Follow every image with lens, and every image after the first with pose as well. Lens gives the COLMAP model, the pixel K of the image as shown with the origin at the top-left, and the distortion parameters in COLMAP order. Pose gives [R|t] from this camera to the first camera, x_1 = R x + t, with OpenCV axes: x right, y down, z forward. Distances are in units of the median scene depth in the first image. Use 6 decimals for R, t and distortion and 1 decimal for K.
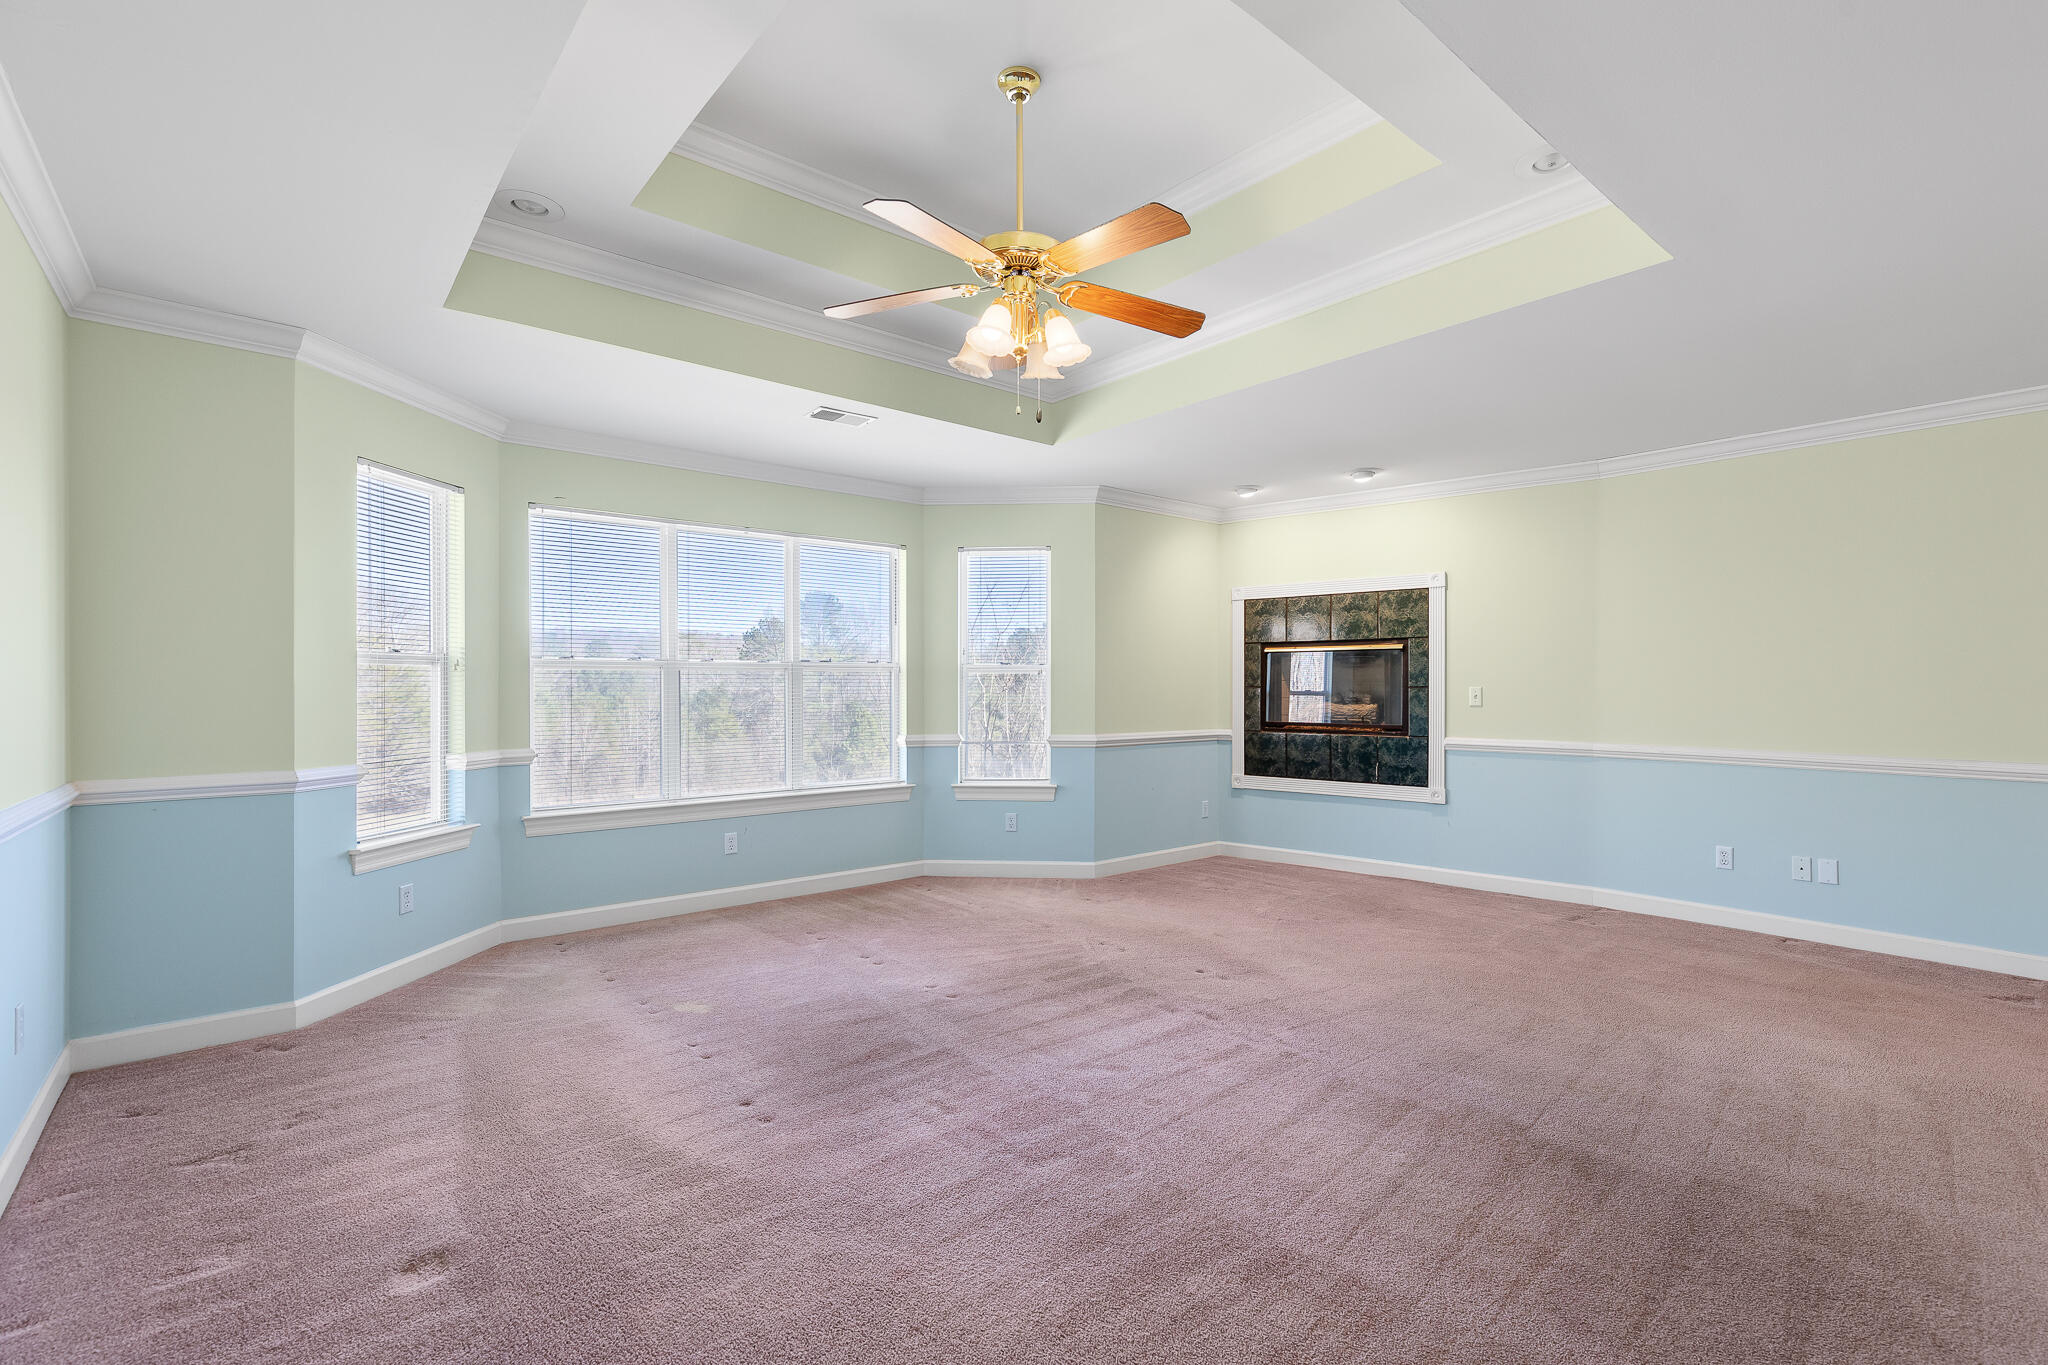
lens RADIAL K [[938.1, 0, 1036.8], [0, 938.1, 684.5], [0, 0, 1]] dist [0.012283, -0.001294]
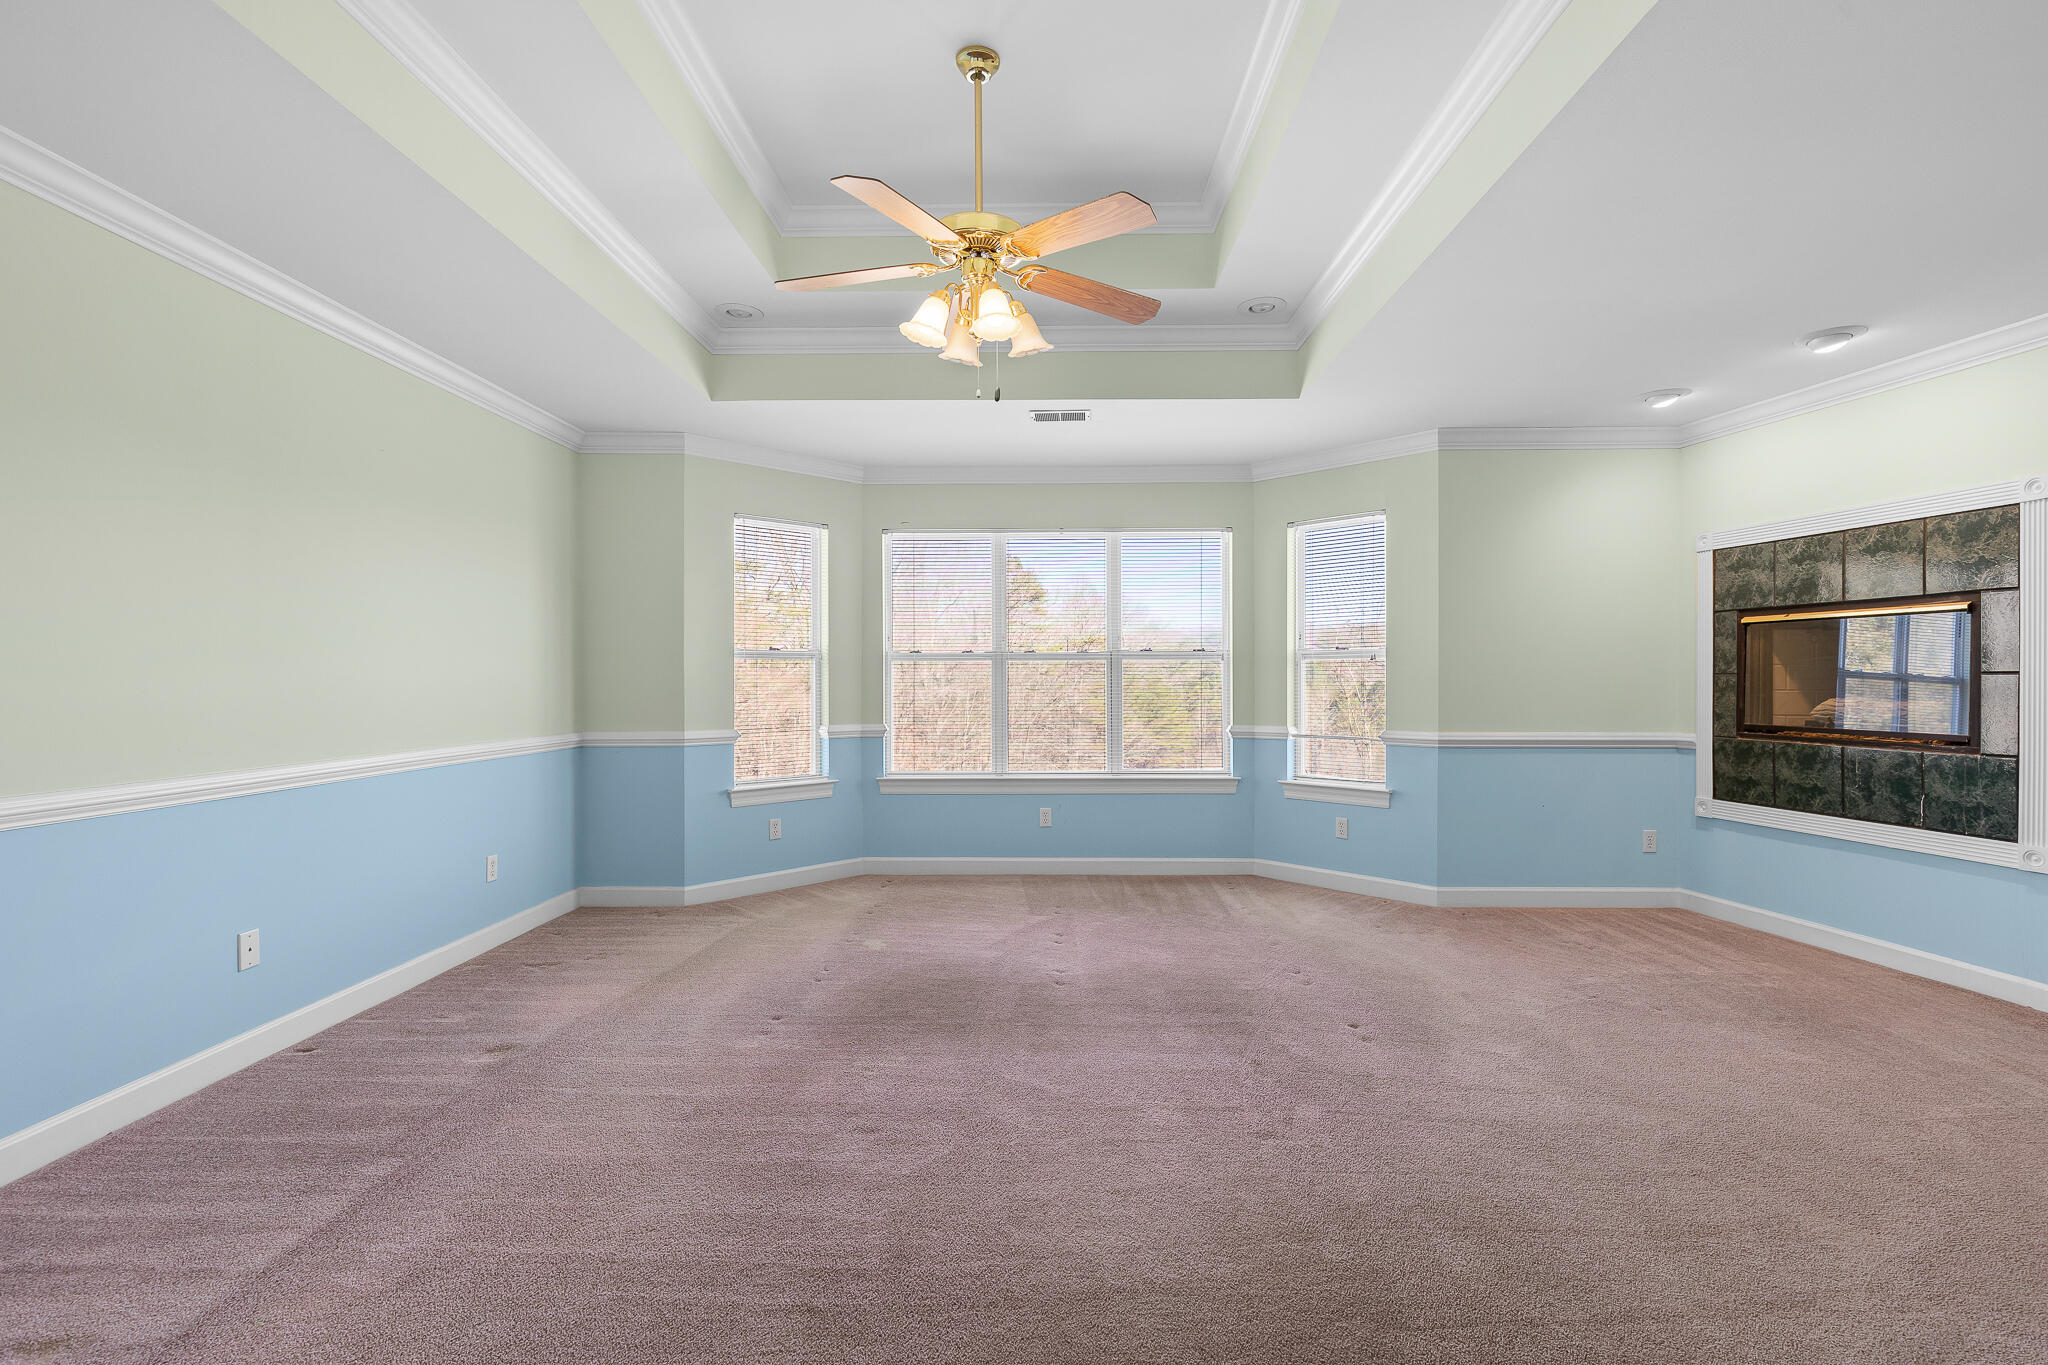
lens RADIAL K [[938.1, 0, 1020.8], [0, 938.1, 678.6], [0, 0, 1]] dist [0.012283, -0.001294]
pose [[0.749152, -0.000812, -0.662398, 0.336953], [0.002984, 0.999993, 0.002149, 0.003470], [0.662392, -0.003586, 0.749149, 0.141626]]
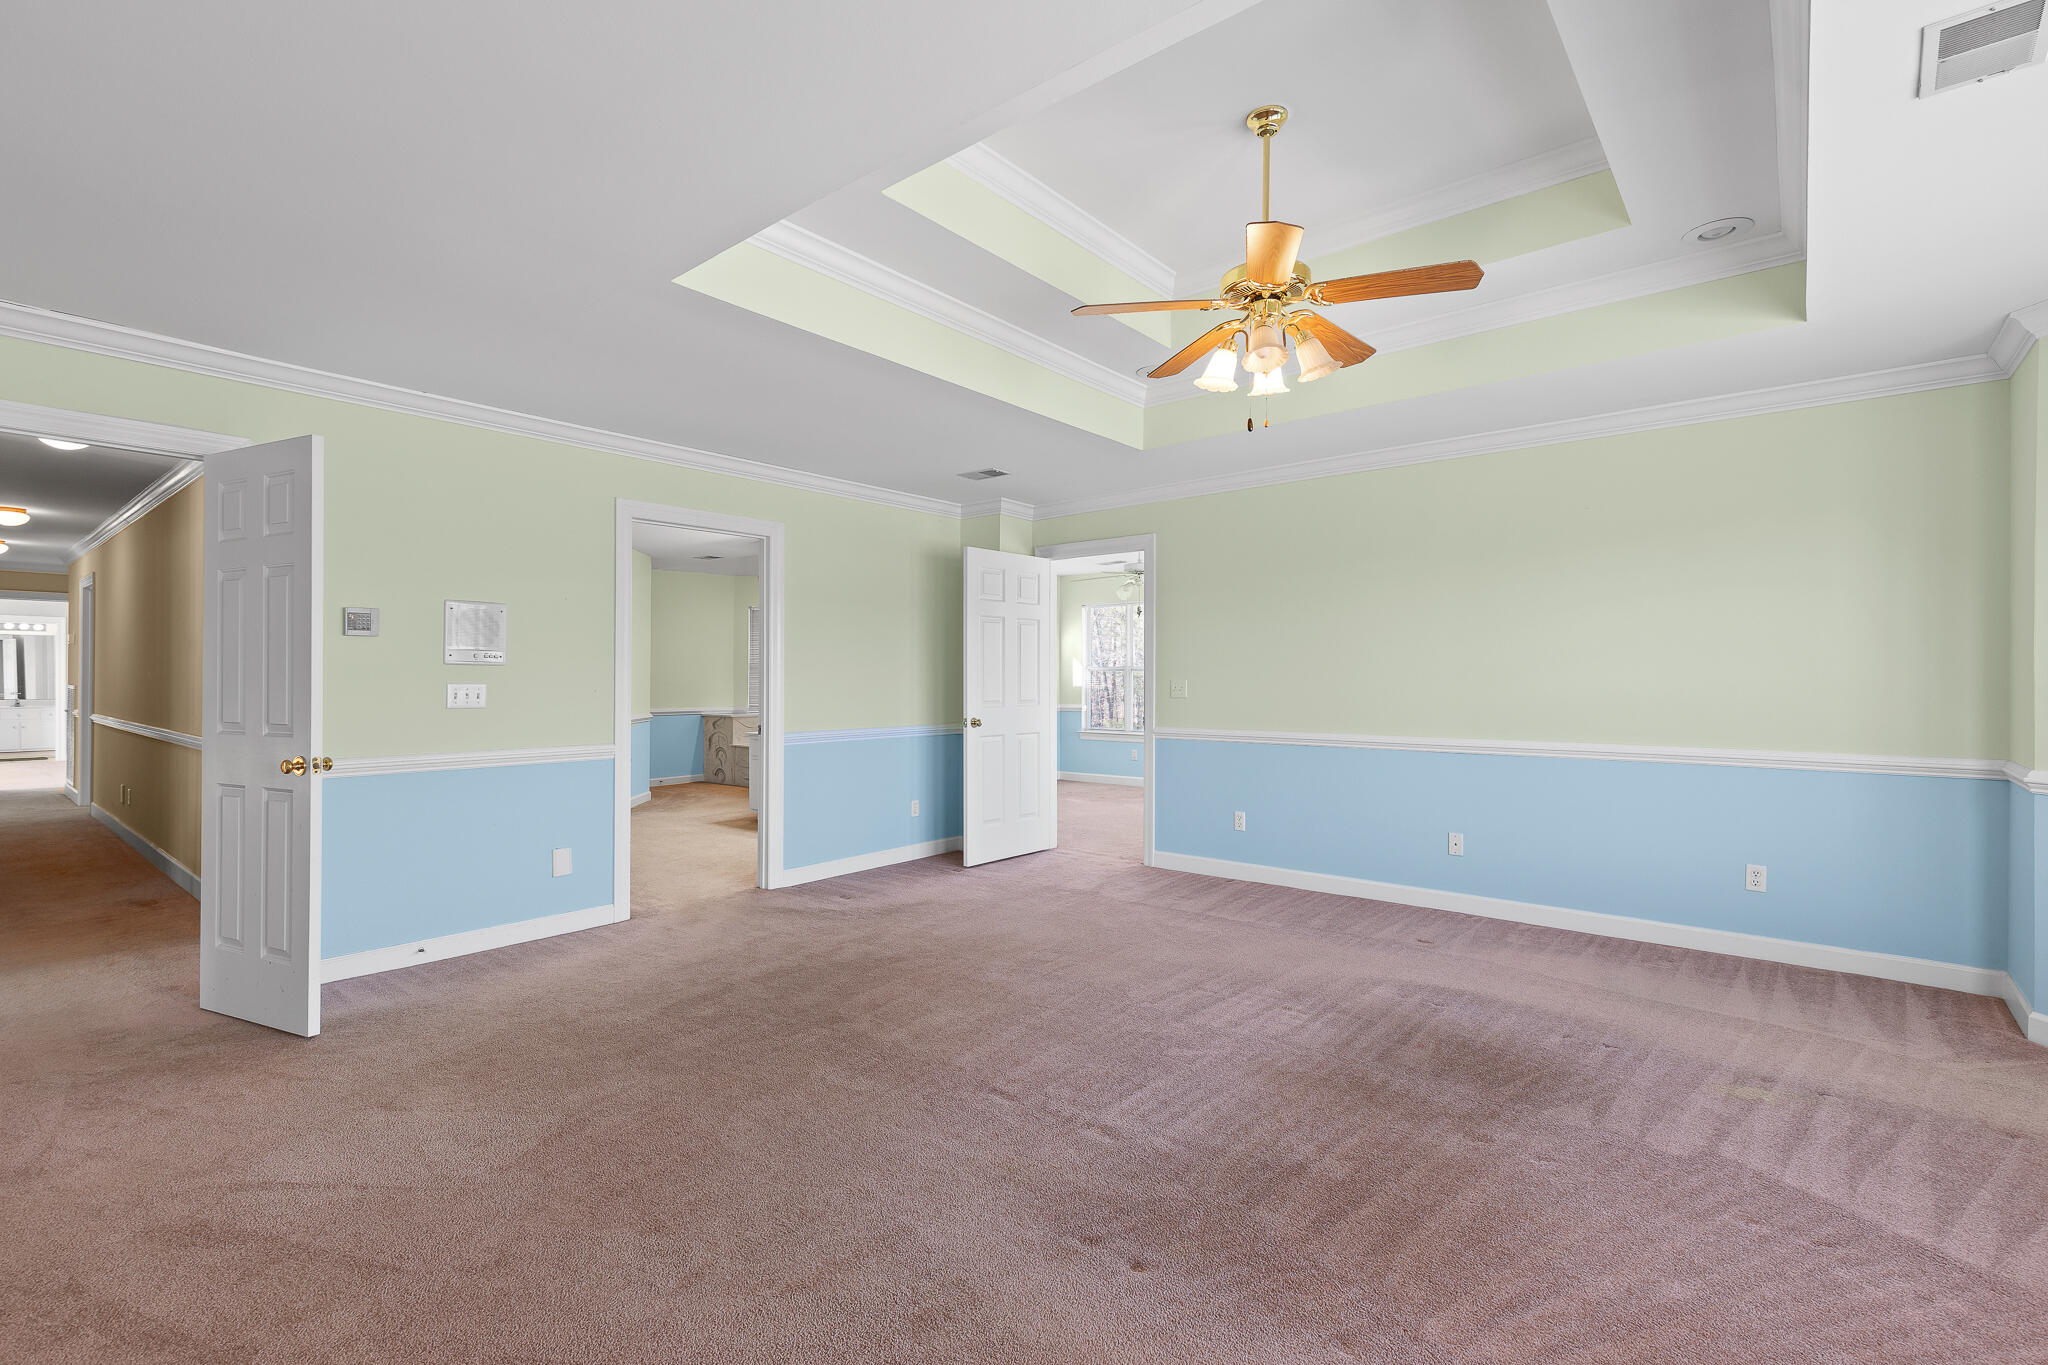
lens RADIAL K [[938.1, 0, 1026.1], [0, 938.1, 682.9], [0, 0, 1]] dist [0.012283, -0.001294]
pose [[-0.985044, -0.008719, -0.172082, 0.210113], [-0.009227, 0.999955, 0.002155, 0.008376], [0.172055, 0.003710, -0.985080, 0.992340]]
